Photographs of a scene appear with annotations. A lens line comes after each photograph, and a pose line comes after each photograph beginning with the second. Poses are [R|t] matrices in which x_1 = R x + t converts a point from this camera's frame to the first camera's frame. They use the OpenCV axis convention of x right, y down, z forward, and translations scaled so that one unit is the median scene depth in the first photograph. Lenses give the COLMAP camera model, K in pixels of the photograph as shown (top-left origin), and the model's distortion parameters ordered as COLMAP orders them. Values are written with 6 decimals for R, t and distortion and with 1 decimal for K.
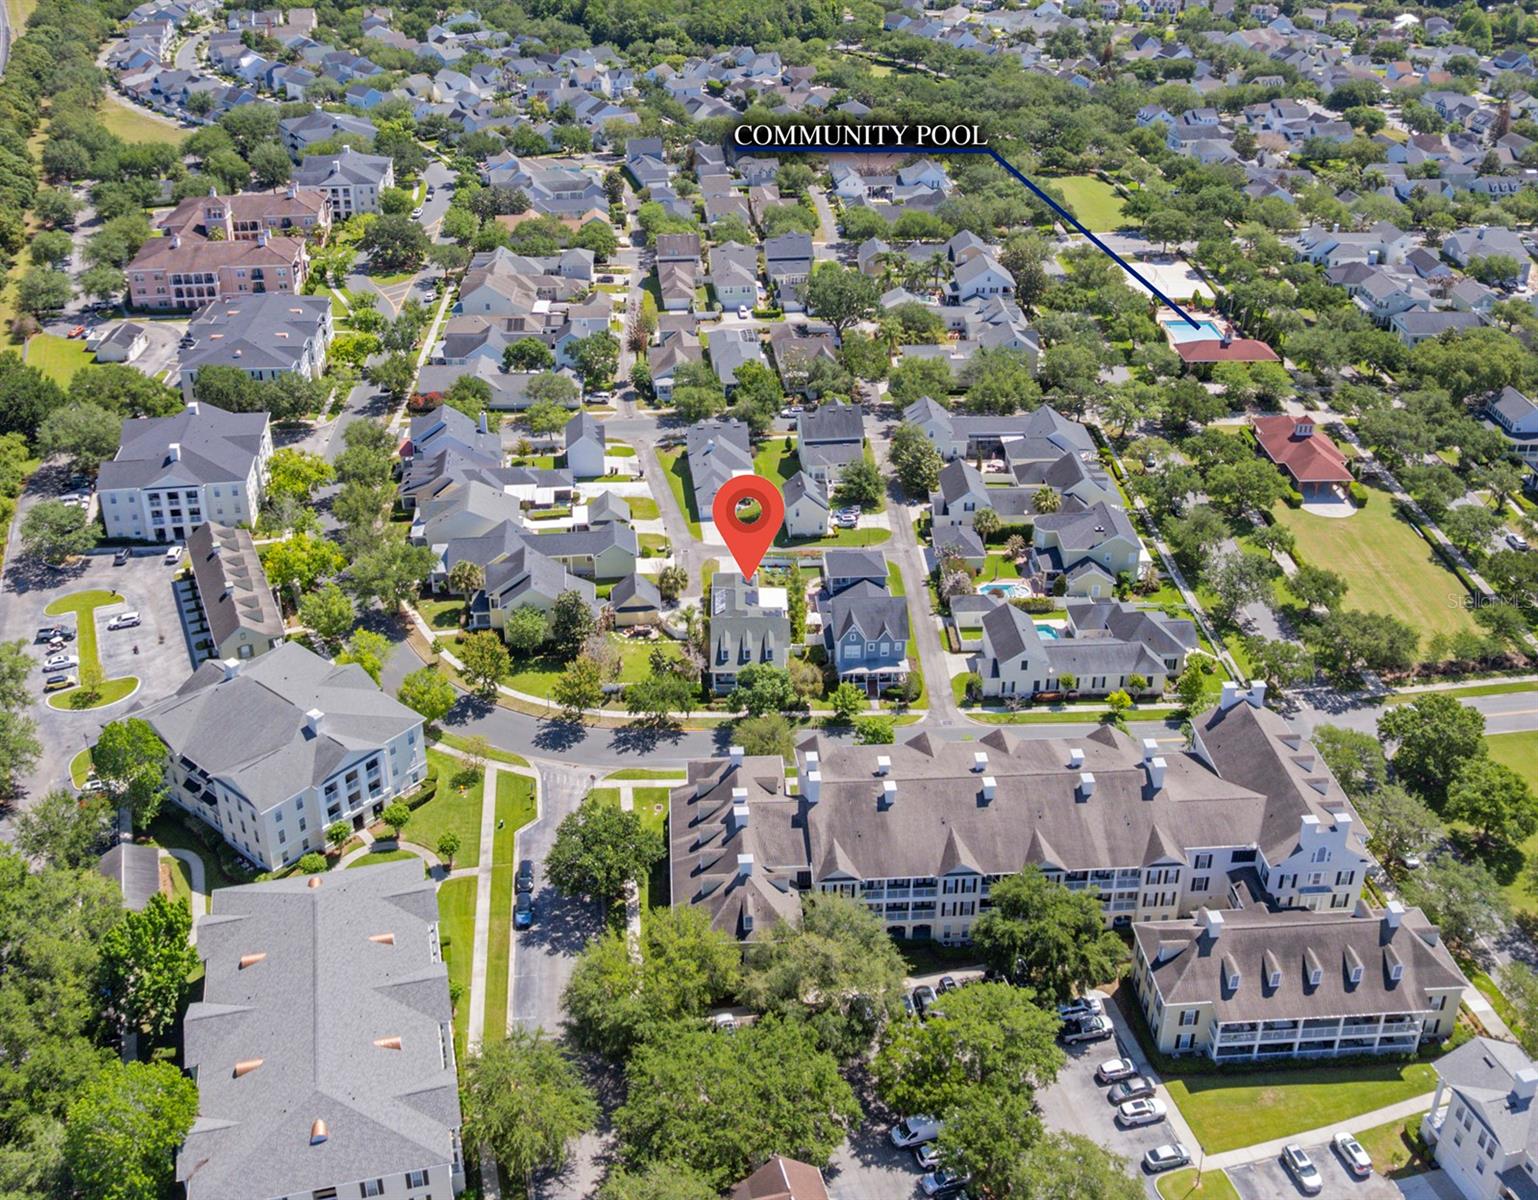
lens RADIAL K [[1033.1, 0, 769.0], [0, 1033.1, 600.0], [0, 0, 1]] dist [-0.000285, -0.000023]
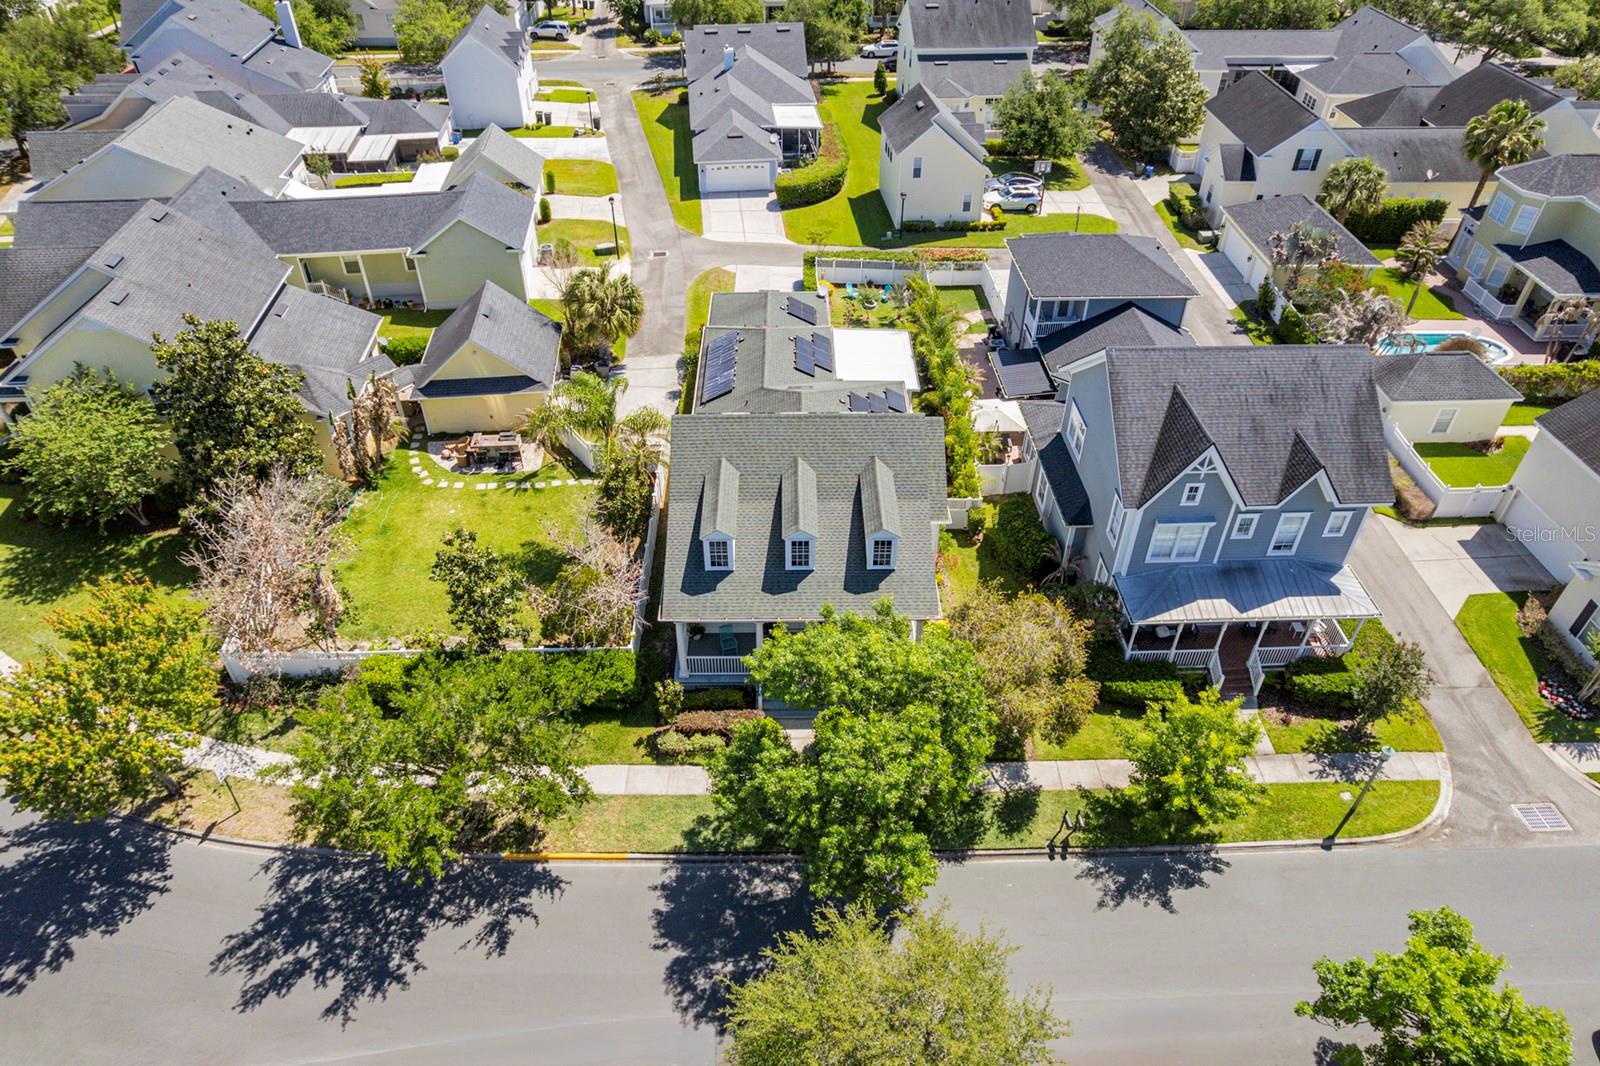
lens RADIAL K [[1019.1, 0, 800.0], [0, 1019.1, 533.0], [0, 0, 1]] dist [-0.034671, -0.000313]
pose [[0.999712, 0.008265, -0.022535, -0.013002], [-0.004936, 0.989568, 0.143980, 0.007932], [0.023490, -0.143828, 0.989324, 0.645259]]
